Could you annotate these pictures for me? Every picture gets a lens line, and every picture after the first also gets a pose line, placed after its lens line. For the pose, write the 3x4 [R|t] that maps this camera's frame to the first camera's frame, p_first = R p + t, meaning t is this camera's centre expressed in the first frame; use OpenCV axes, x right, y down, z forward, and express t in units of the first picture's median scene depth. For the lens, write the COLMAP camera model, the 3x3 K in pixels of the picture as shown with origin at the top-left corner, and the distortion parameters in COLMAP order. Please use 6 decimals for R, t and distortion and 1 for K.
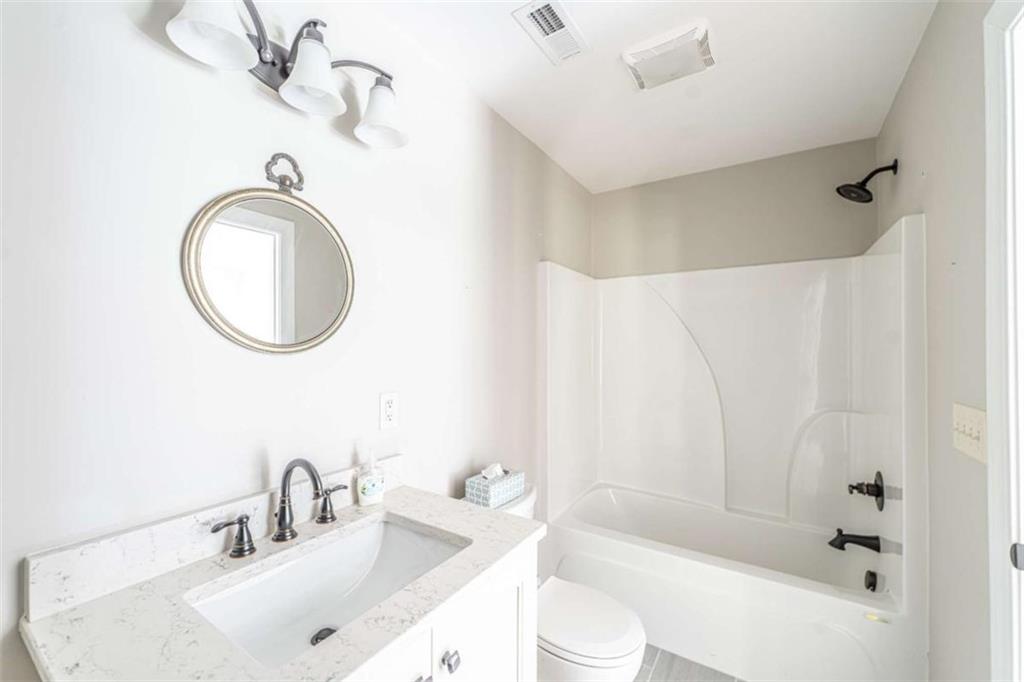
lens RADIAL K [[414.6, 0, 510.3], [0, 414.6, 345.1], [0, 0, 1]] dist [0.004116, 0.000154]
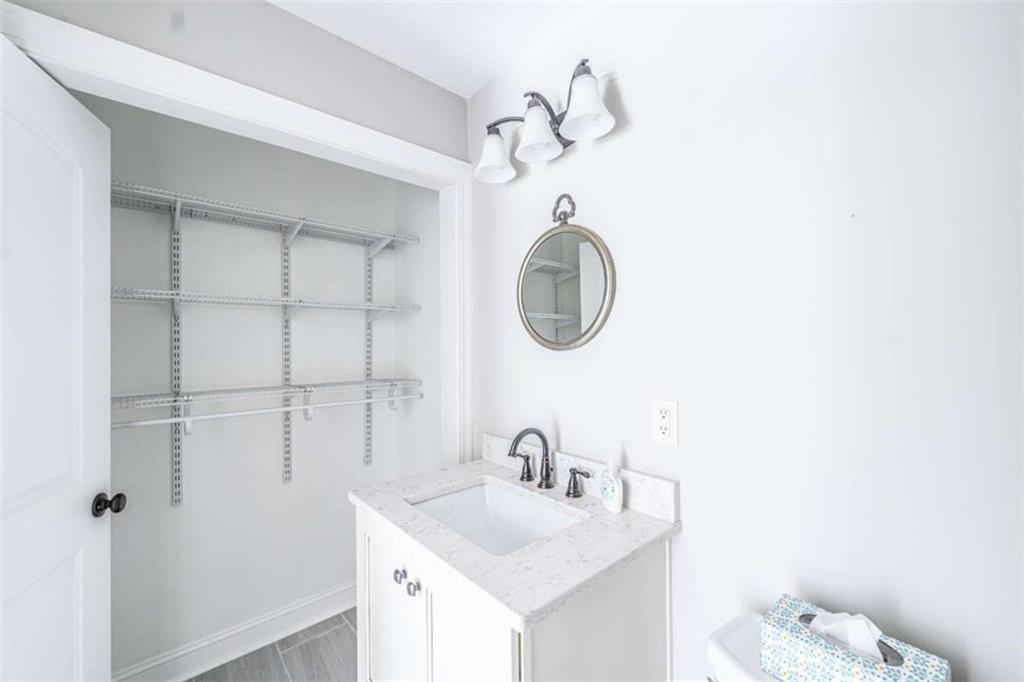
lens RADIAL K [[414.6, 0, 514.9], [0, 414.6, 345.6], [0, 0, 1]] dist [0.004116, 0.000154]
pose [[-0.275982, 0.000168, -0.961163, 0.783340], [0.012058, 0.999922, -0.003288, 0.009435], [0.961087, -0.012497, -0.275962, 1.289383]]
